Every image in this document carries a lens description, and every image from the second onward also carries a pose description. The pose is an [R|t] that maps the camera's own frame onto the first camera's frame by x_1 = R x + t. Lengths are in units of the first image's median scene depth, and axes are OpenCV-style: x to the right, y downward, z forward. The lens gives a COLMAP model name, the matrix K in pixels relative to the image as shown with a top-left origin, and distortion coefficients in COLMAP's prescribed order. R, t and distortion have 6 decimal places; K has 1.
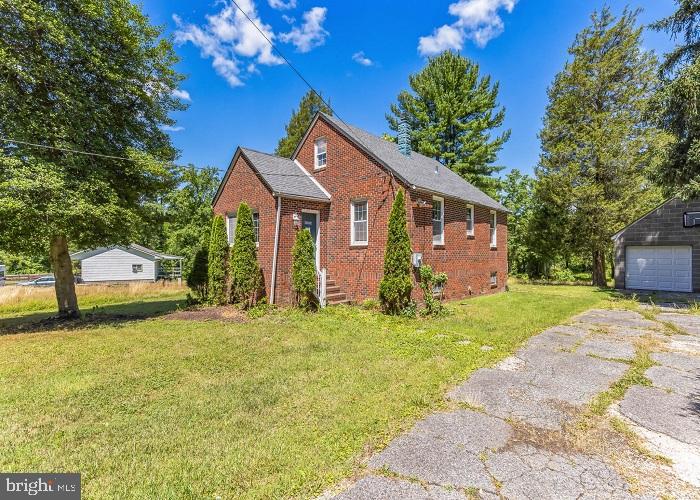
lens RADIAL K [[339.6, 0, 348.5], [0, 339.6, 259.5], [0, 0, 1]] dist [0.028035, 0.000171]
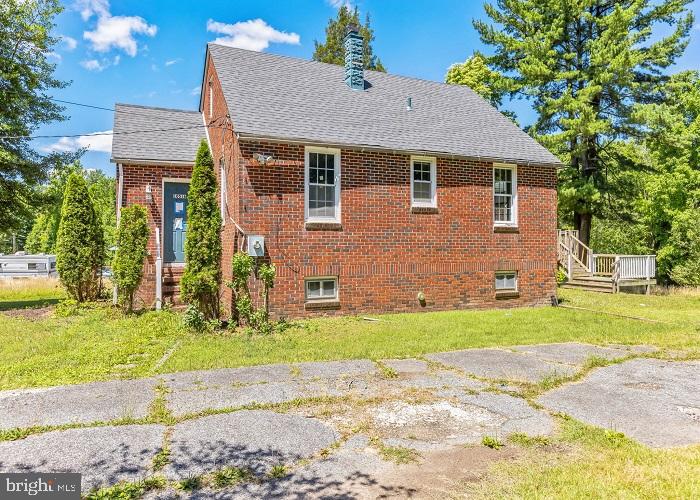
lens RADIAL K [[506.0, 0, 350.0], [0, 506.0, 250.0], [0, 0, 1]] dist [-0.001998, -0.000688]
pose [[0.928811, 0.001765, -0.370550, 0.596406], [-0.006194, 0.999923, -0.010761, 0.015173], [0.370503, 0.012290, 0.928750, 0.129559]]
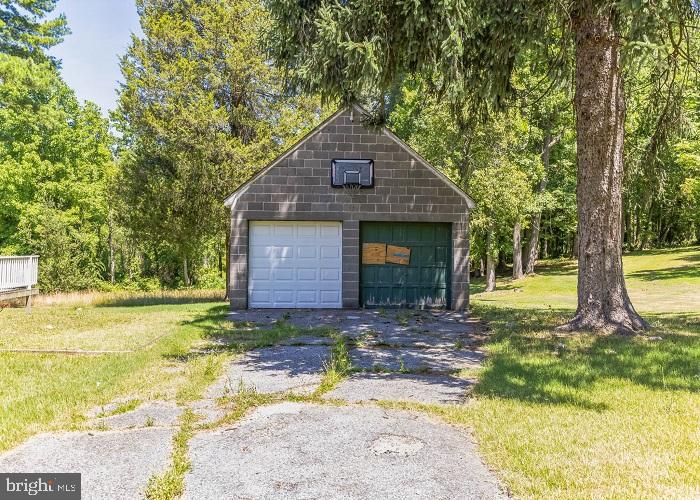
lens RADIAL K [[529.8, 0, 351.2], [0, 529.8, 268.6], [0, 0, 1]] dist [-0.005350, -0.002070]
pose [[0.721022, -0.020965, 0.692595, 0.583906], [0.004513, 0.999663, 0.025563, 0.014460], [-0.692897, -0.015306, 0.720874, 0.548651]]
